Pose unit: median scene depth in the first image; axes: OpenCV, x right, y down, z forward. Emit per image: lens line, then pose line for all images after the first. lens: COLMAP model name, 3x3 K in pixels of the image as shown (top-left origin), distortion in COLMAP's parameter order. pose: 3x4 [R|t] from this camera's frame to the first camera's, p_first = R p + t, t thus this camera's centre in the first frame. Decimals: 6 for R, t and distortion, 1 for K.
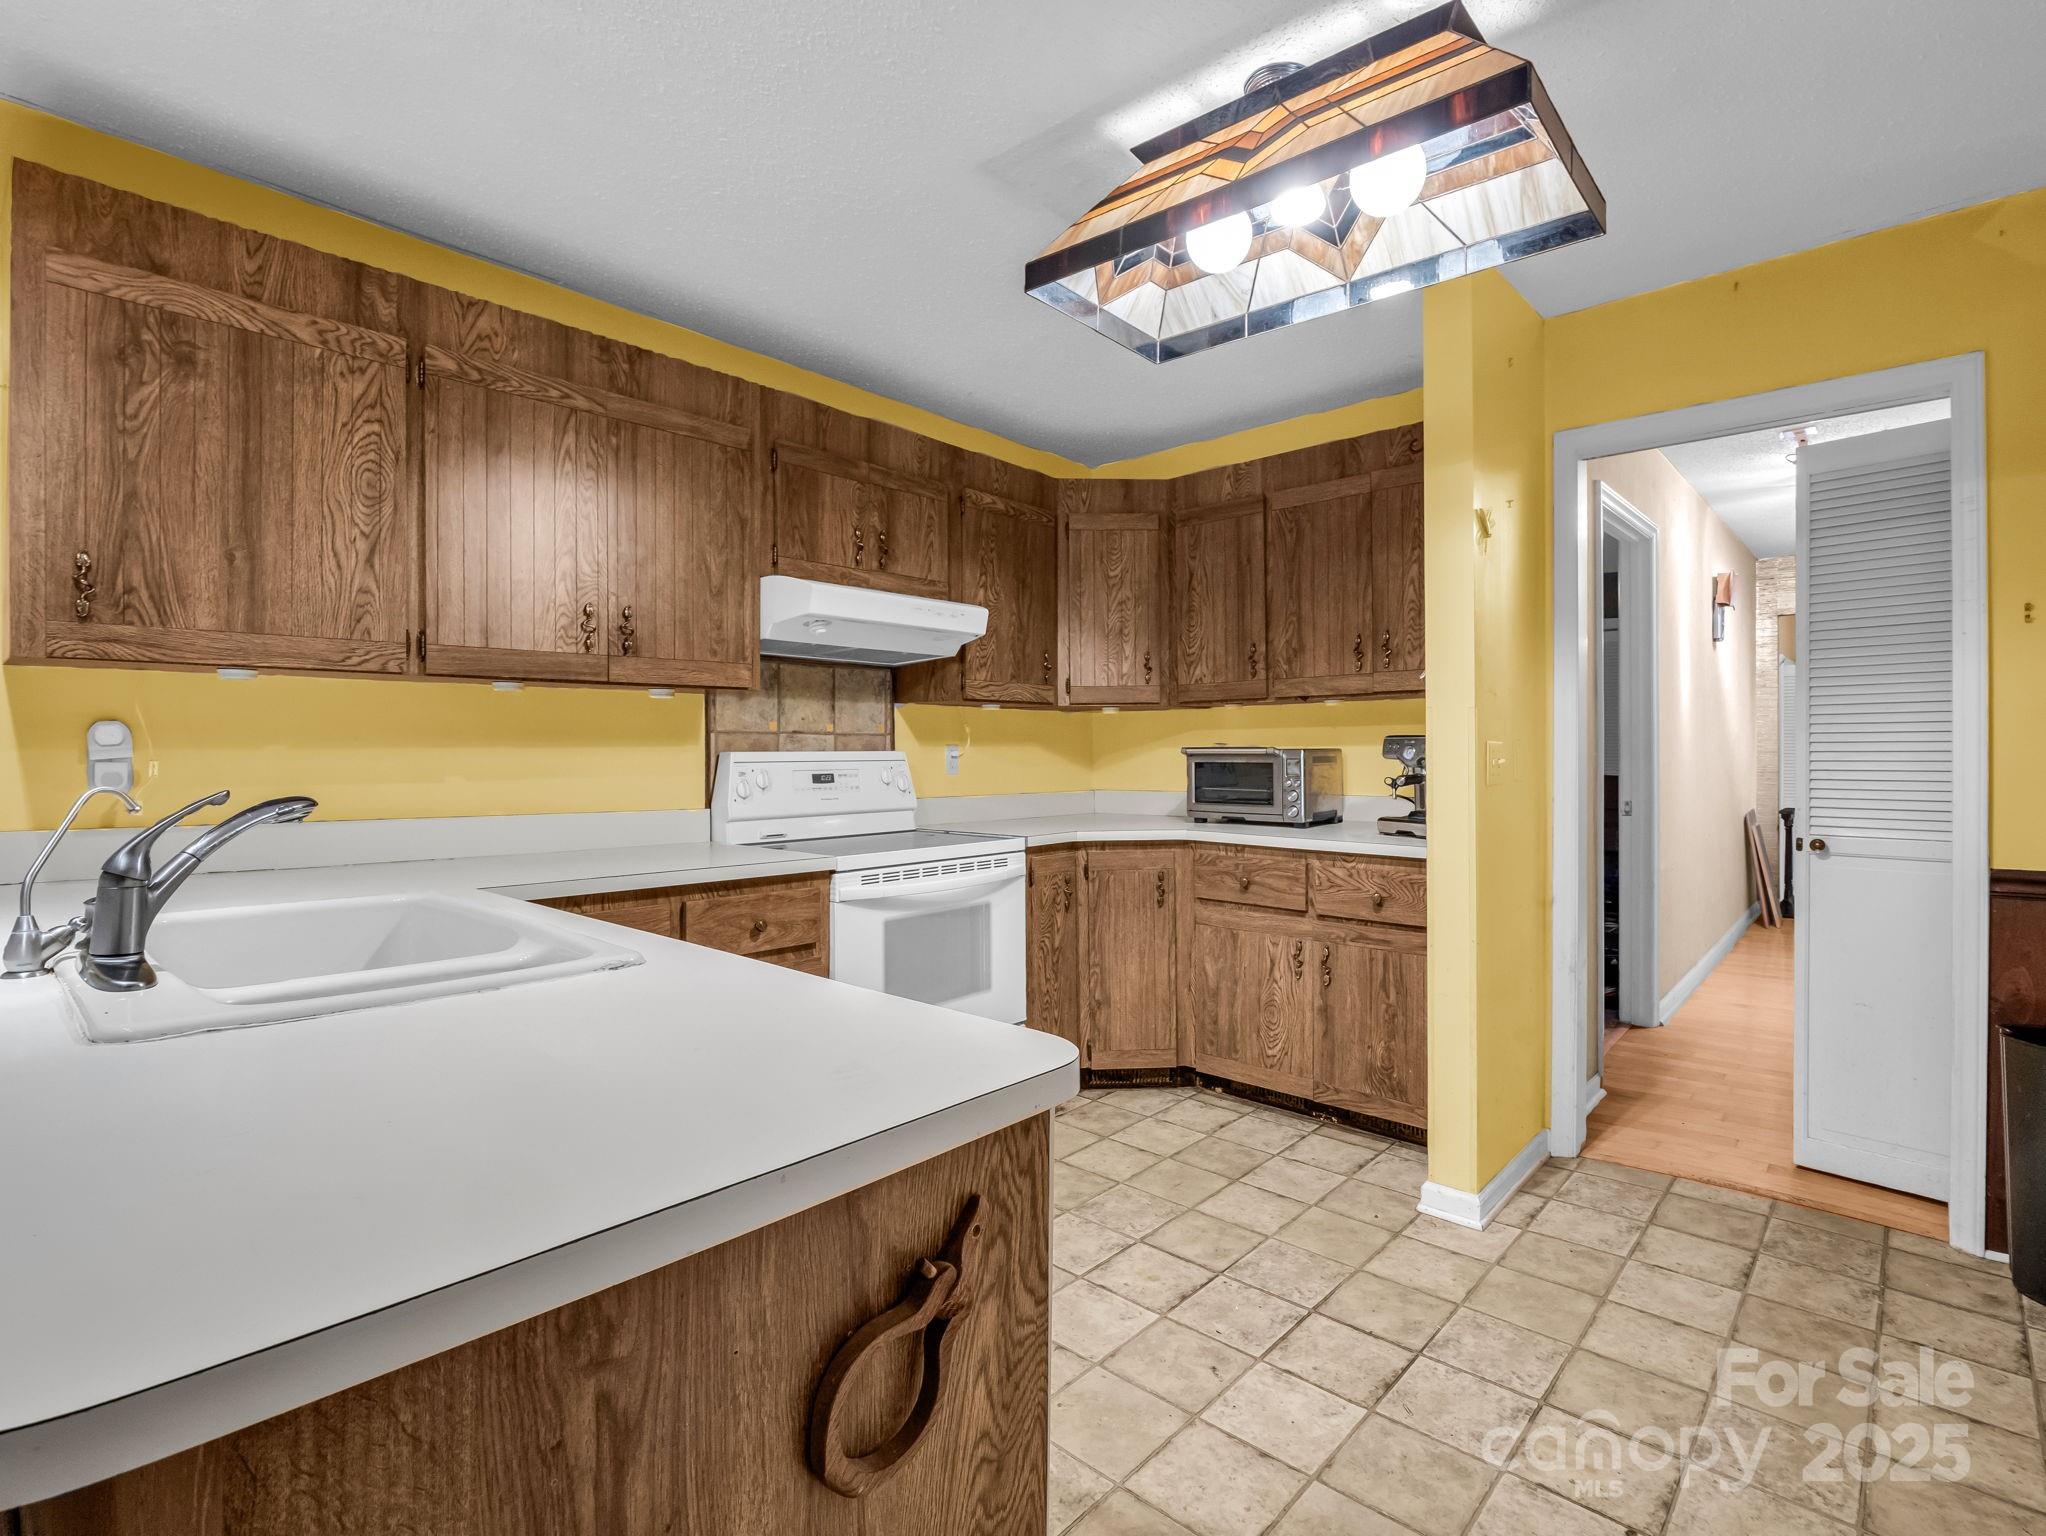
lens RADIAL K [[996.9, 0, 1034.5], [0, 996.9, 758.8], [0, 0, 1]] dist [-0.015358, -0.002351]
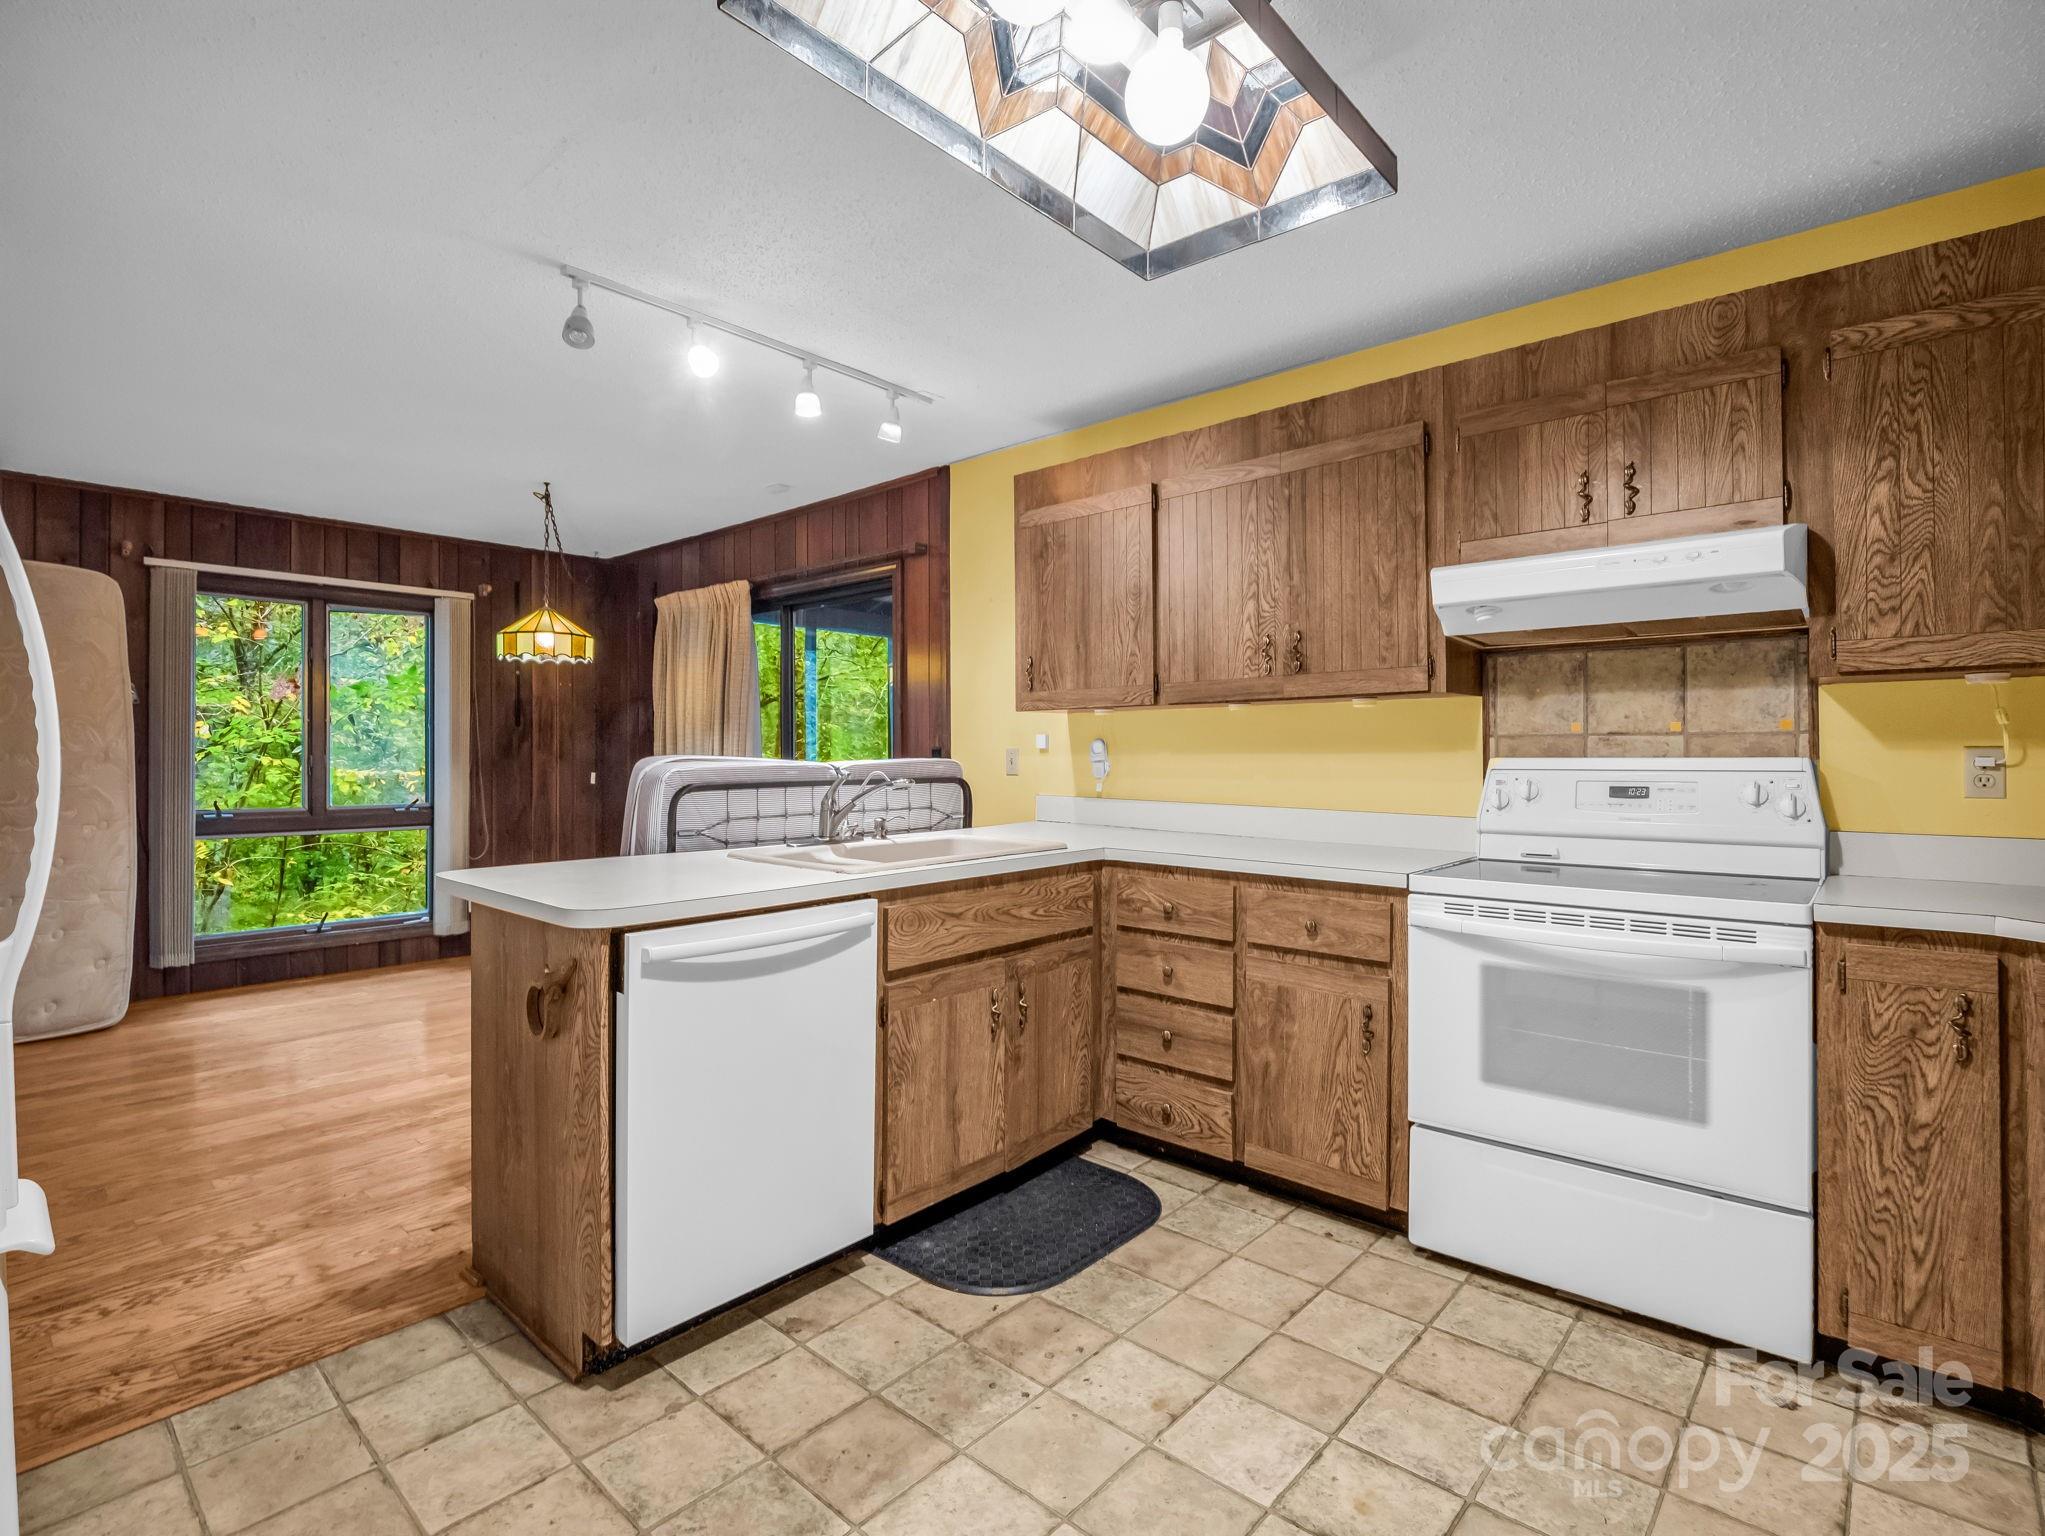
lens RADIAL K [[996.4, 0, 1035.3], [0, 996.4, 757.1], [0, 0, 1]] dist [-0.015358, -0.002351]
pose [[0.003072, 0.003967, -0.999987, 0.672436], [-0.006454, 0.999971, 0.003948, -0.009228], [0.999974, 0.006442, 0.003098, 0.629270]]
